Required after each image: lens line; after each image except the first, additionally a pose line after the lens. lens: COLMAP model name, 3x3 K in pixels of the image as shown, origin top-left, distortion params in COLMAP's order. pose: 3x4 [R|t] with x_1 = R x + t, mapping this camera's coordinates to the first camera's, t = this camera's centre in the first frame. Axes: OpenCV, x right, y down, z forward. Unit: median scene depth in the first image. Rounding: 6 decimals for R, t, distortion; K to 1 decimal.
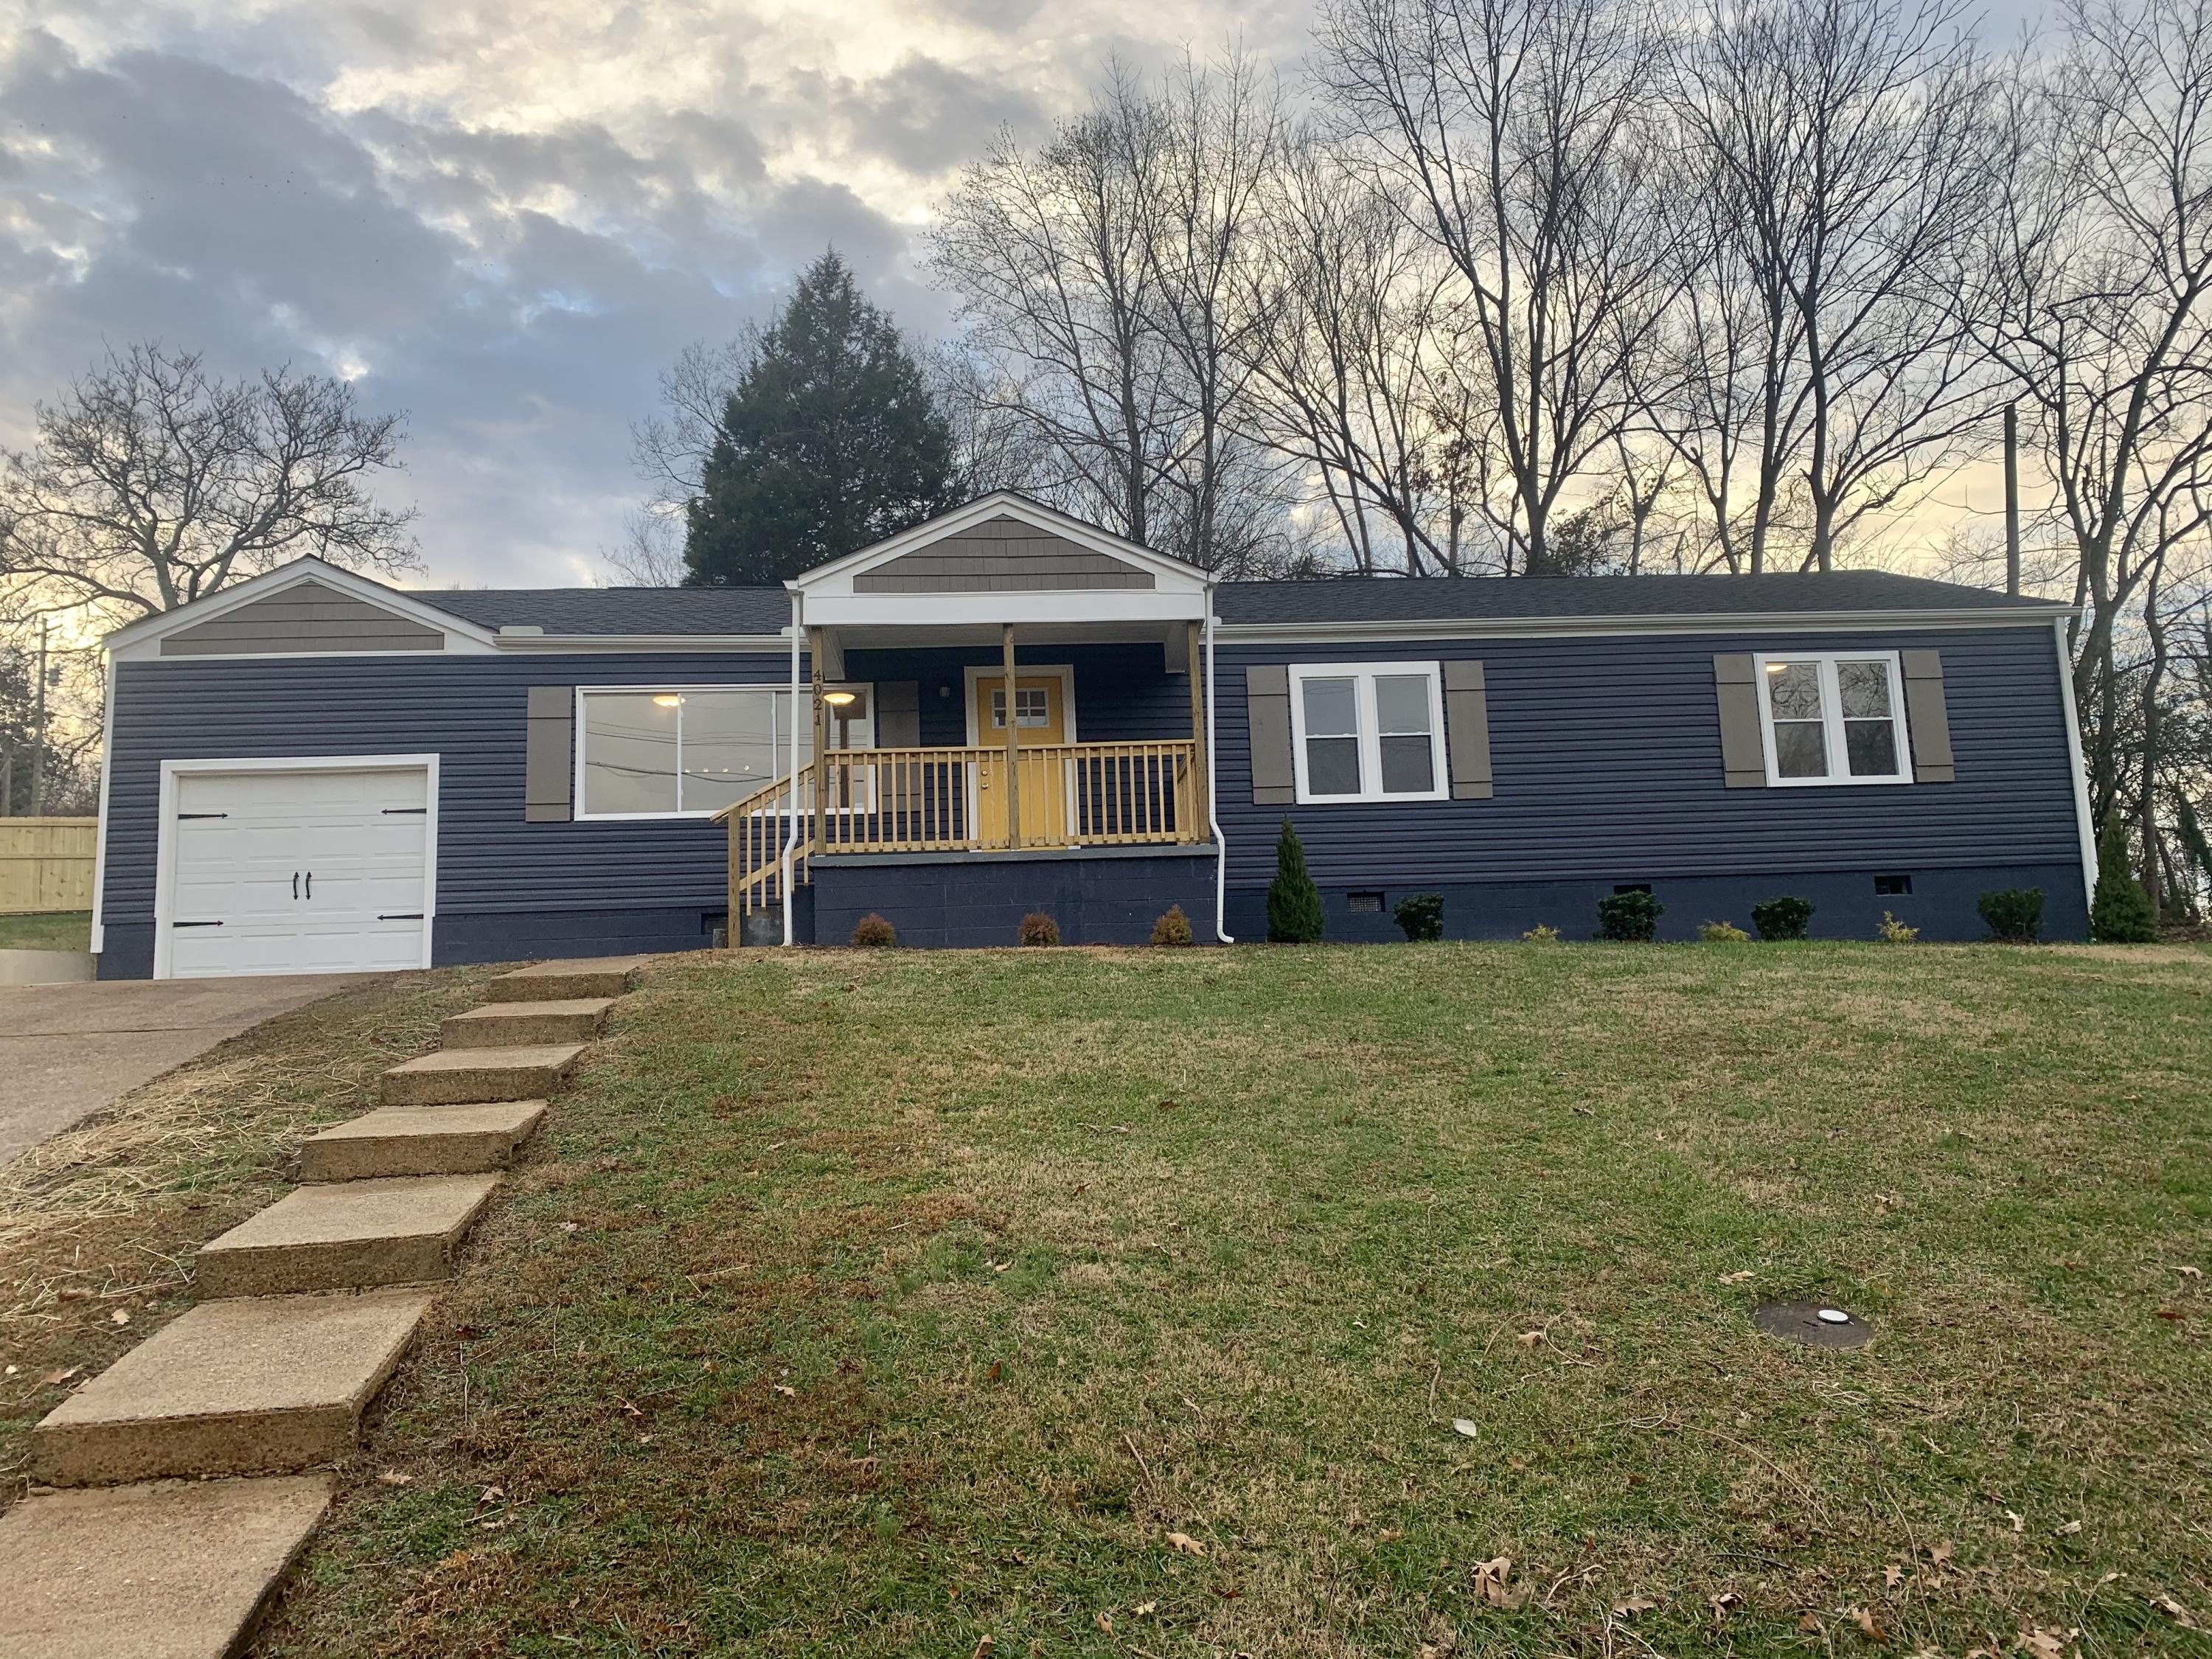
lens RADIAL K [[1712.0, 0, 1106.0], [0, 1712.0, 829.5], [0, 0, 1]] dist [0.026085, -0.007009]
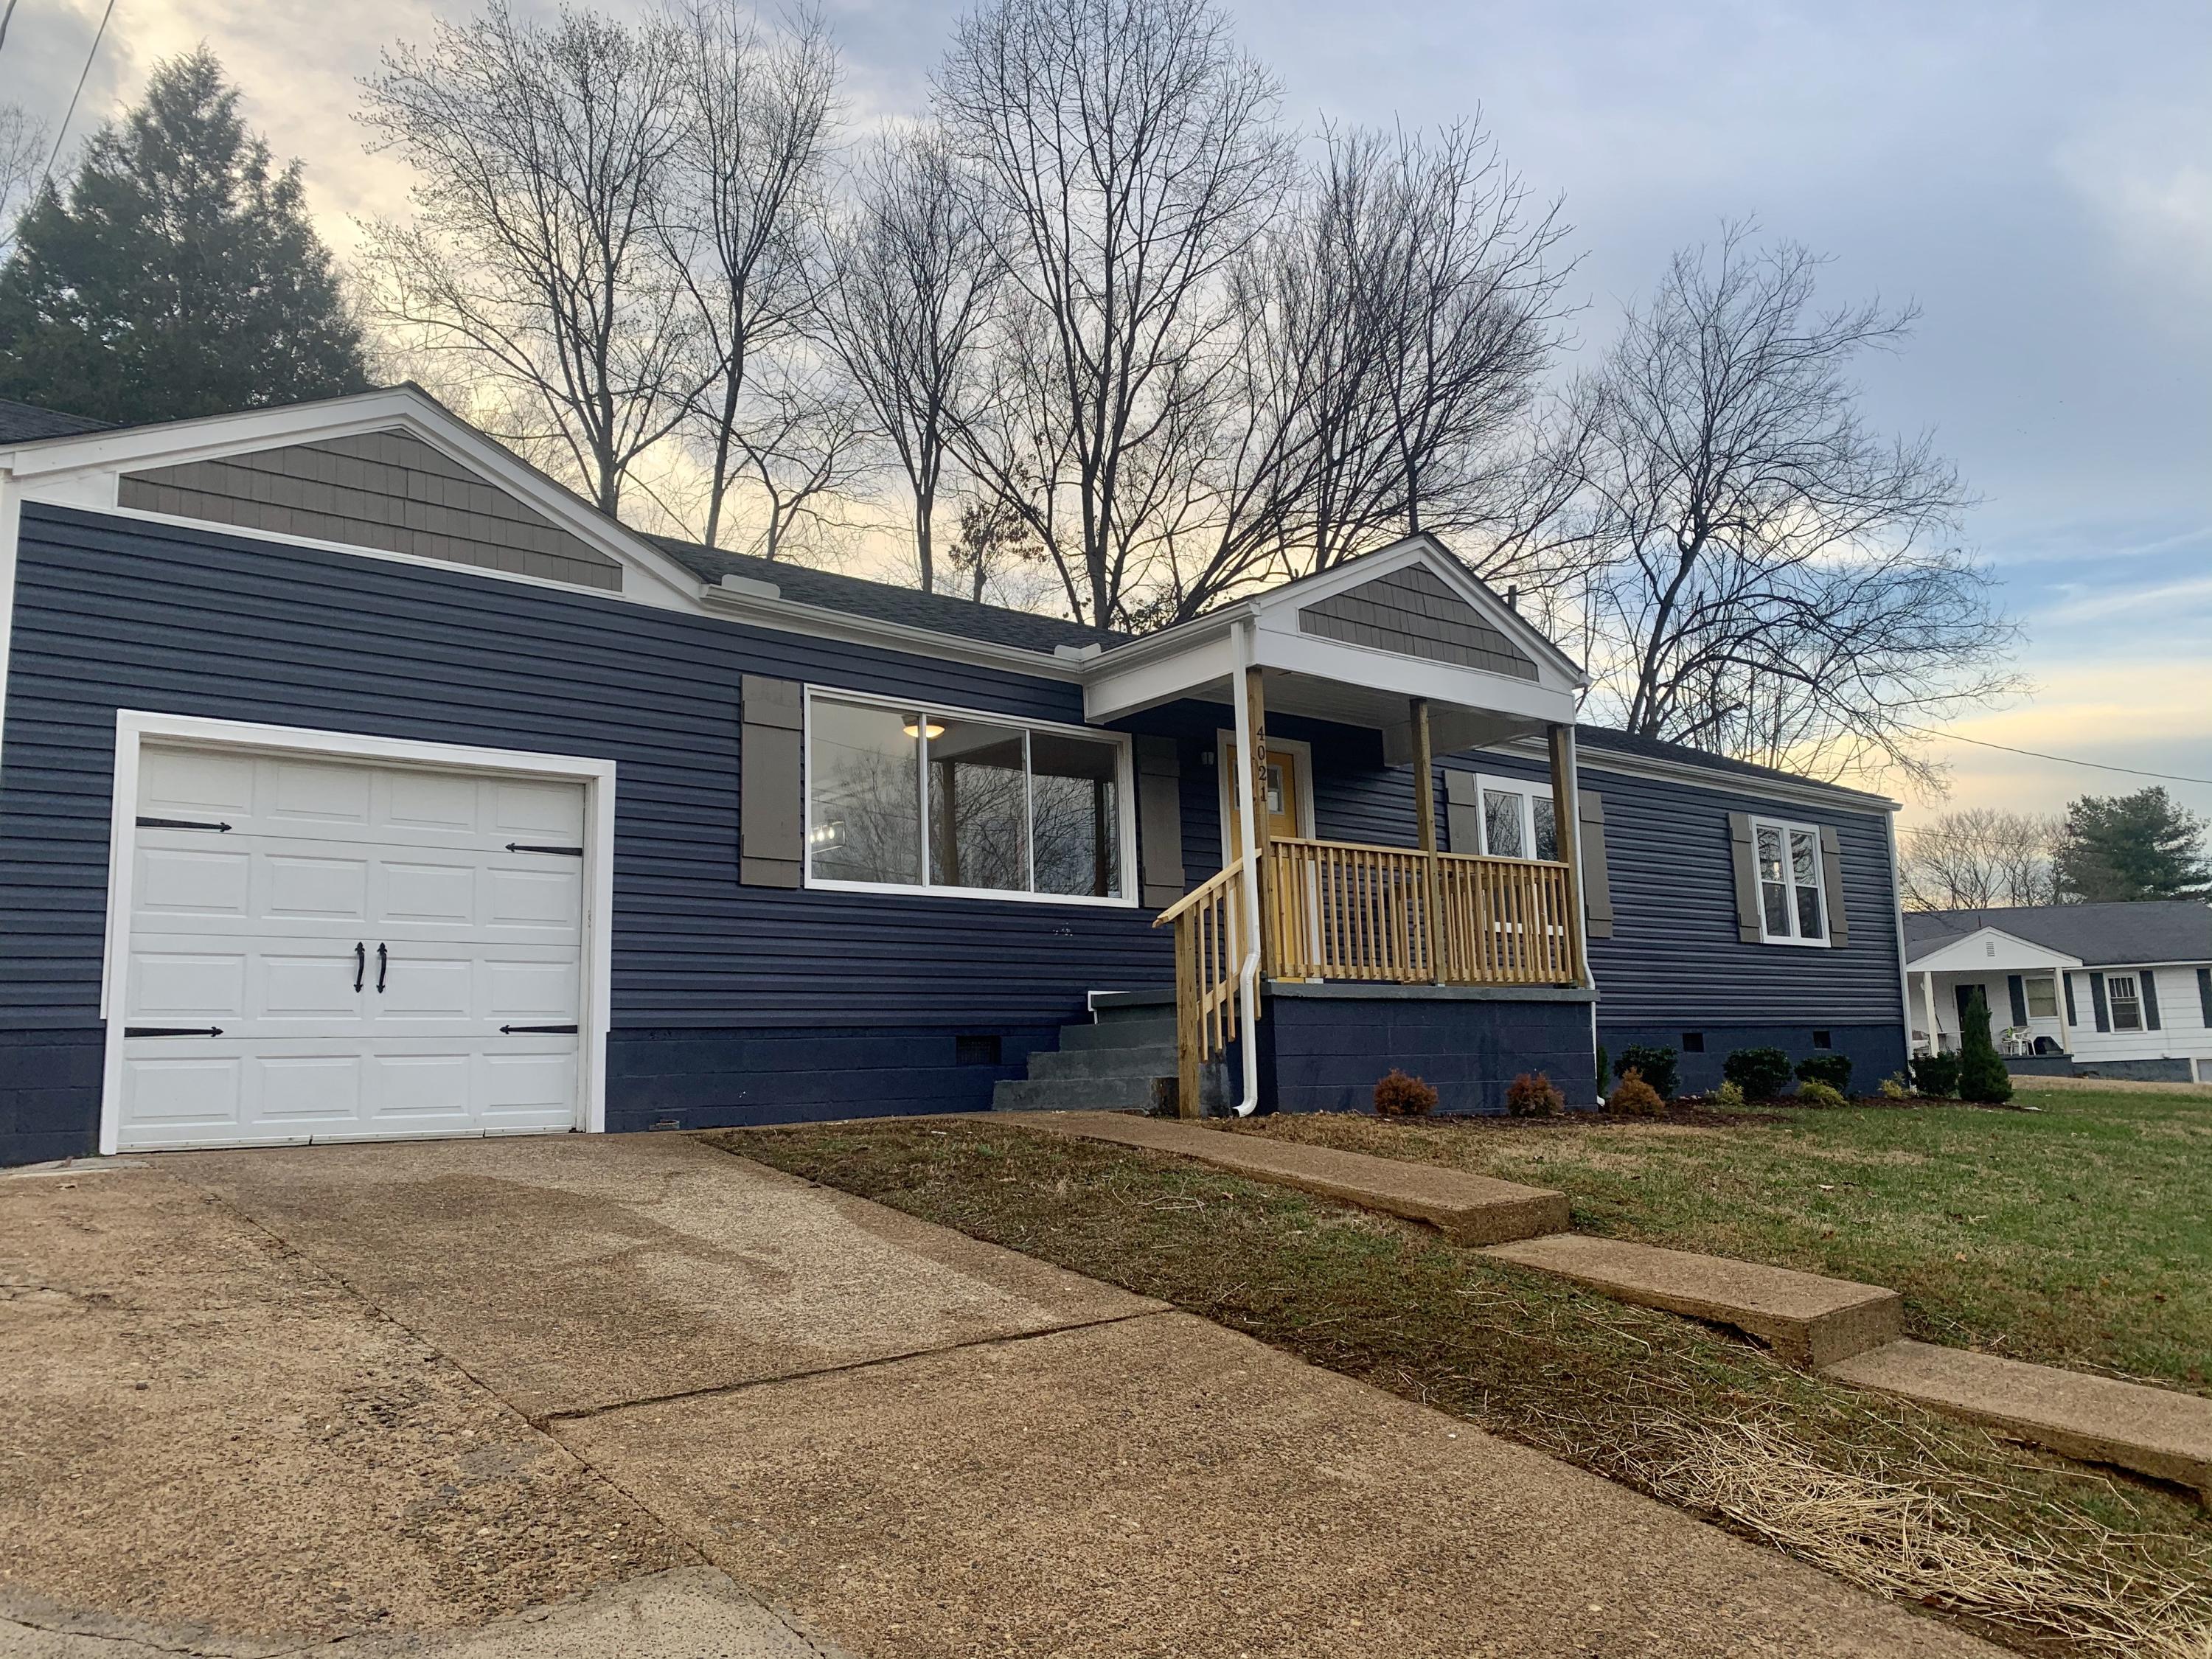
lens RADIAL K [[1719.3, 0, 1079.6], [0, 1719.3, 823.6], [0, 0, 1]] dist [0.027552, -0.013569]
pose [[0.807277, 0.103463, 0.581033, -0.605719], [-0.089552, 0.994588, -0.052682, -0.004776], [-0.583339, -0.009504, 0.812173, 0.408918]]
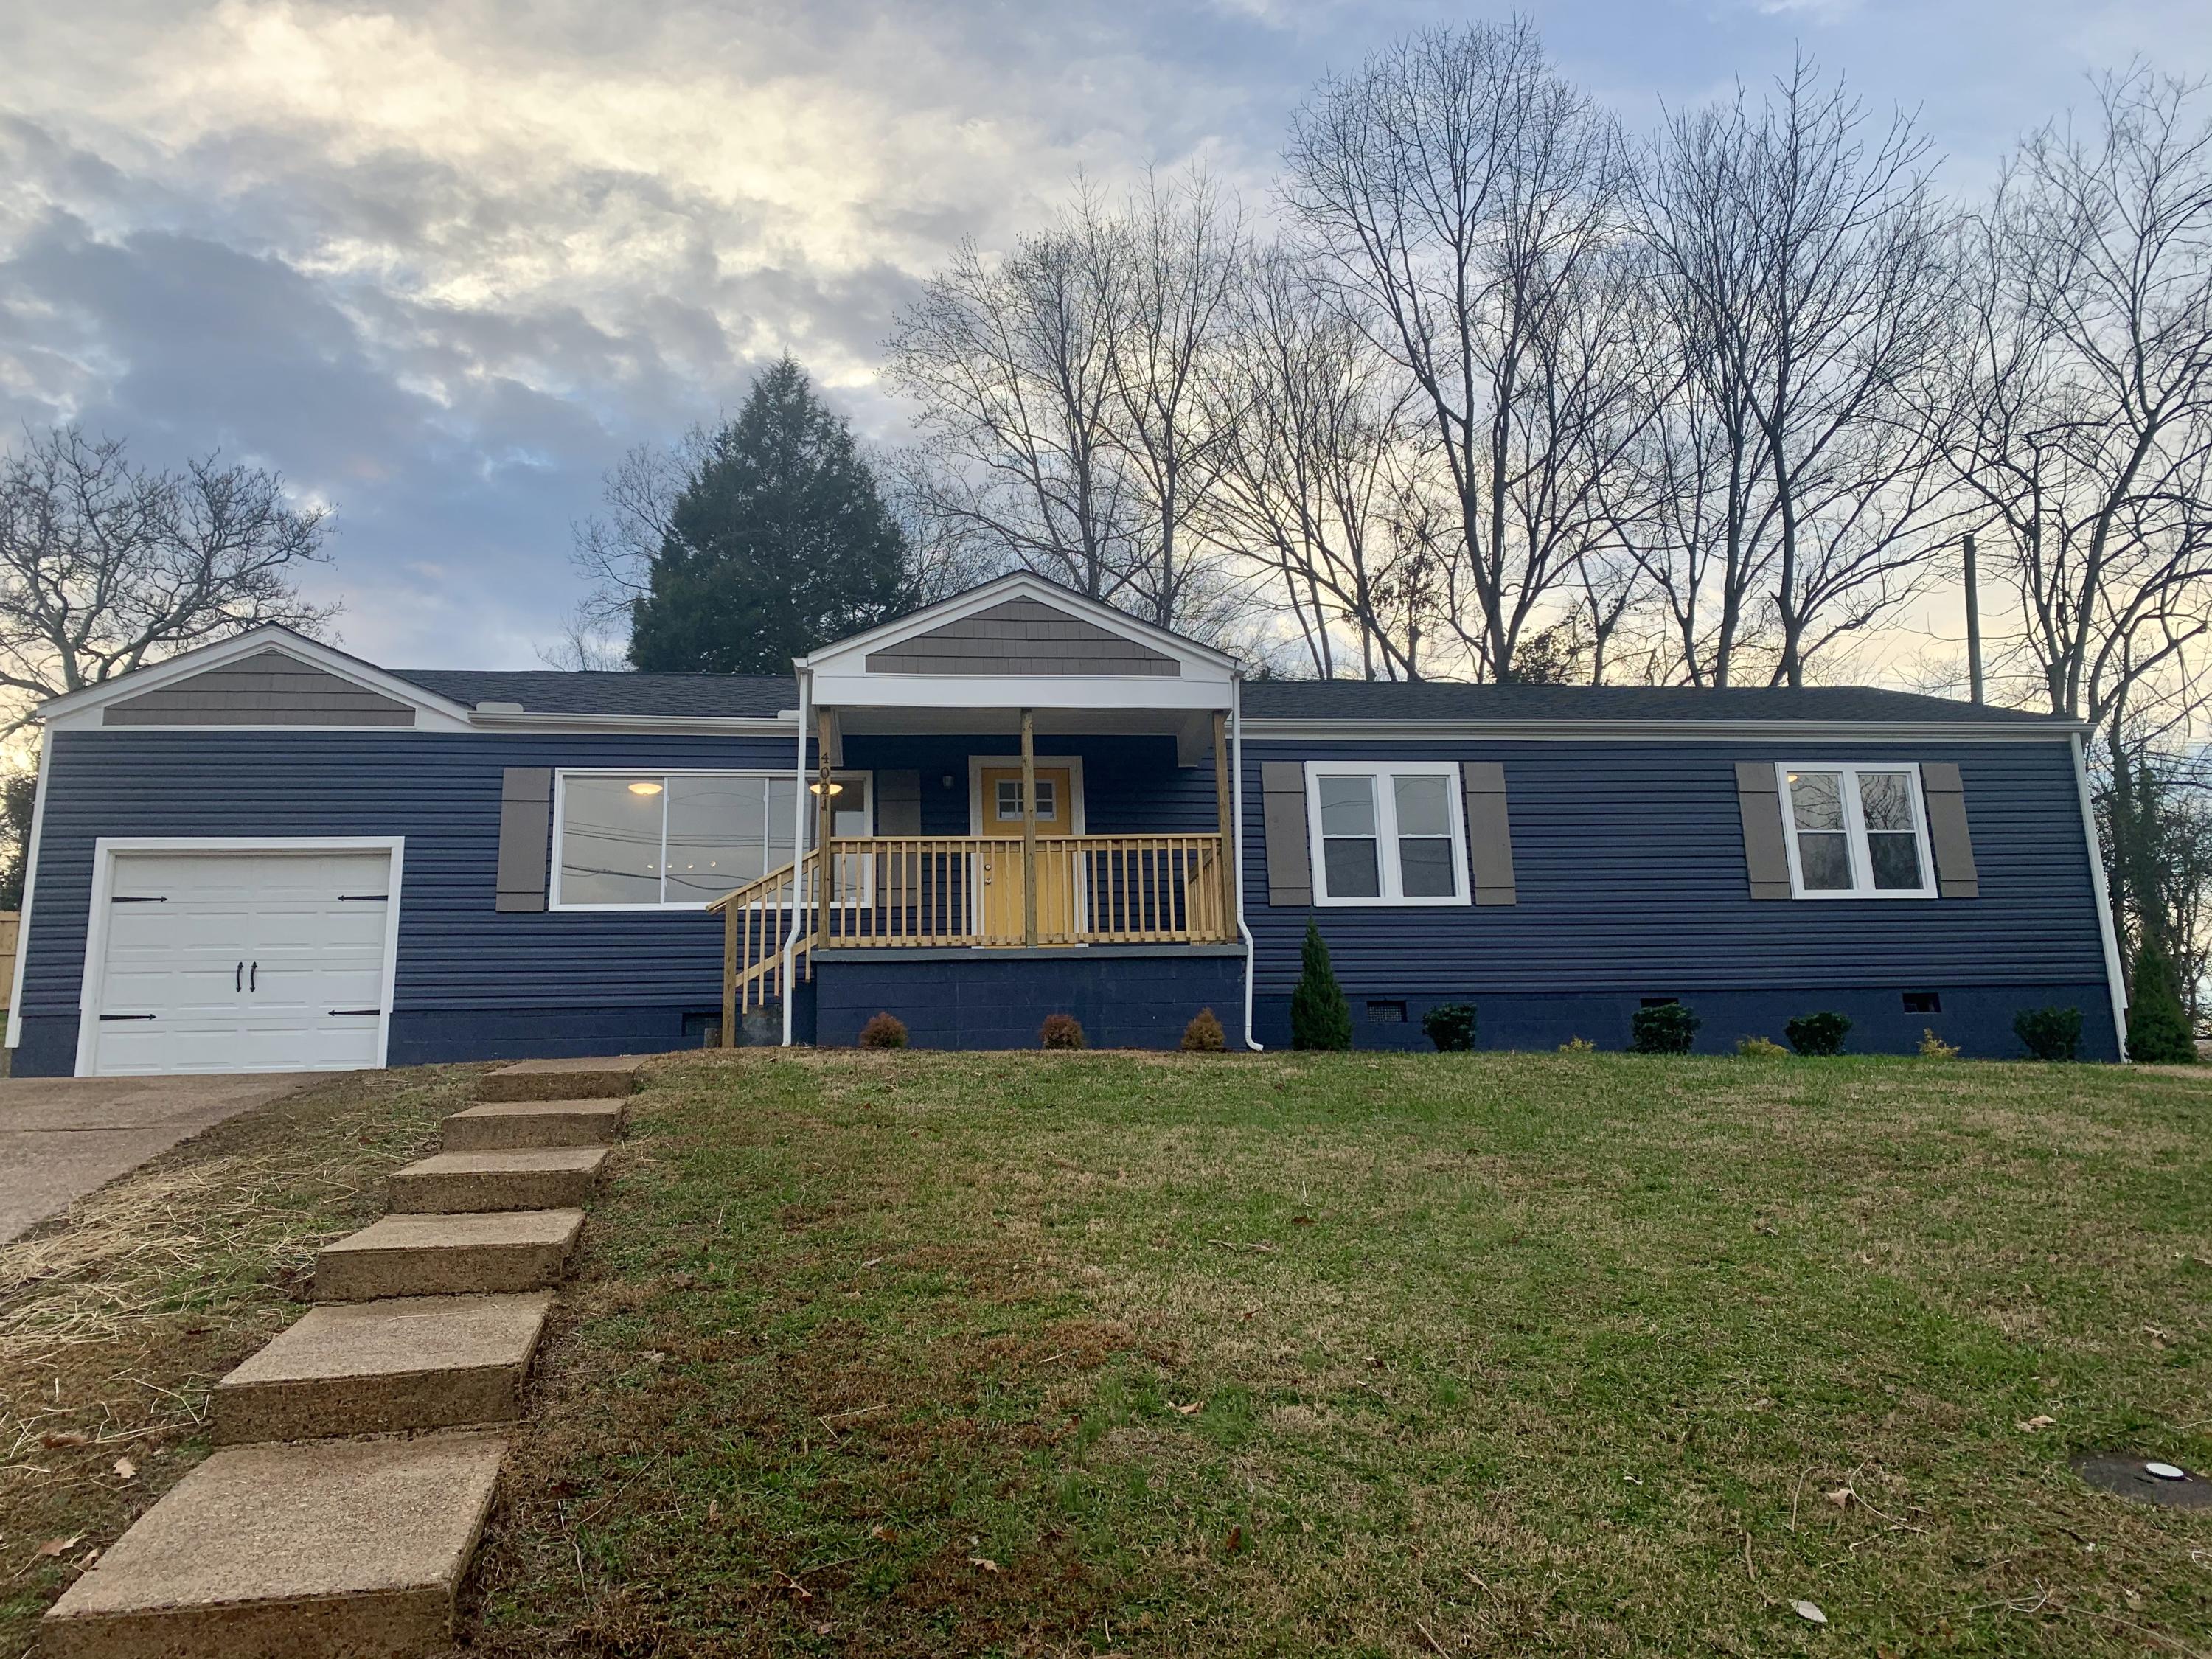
lens RADIAL K [[1708.3, 0, 1098.3], [0, 1708.3, 818.5], [0, 0, 1]] dist [0.028504, -0.013414]
pose [[0.998483, 0.019966, 0.051316, -0.060966], [-0.015899, 0.996790, -0.078469, 0.013017], [-0.052718, 0.077534, 0.995595, 0.055173]]
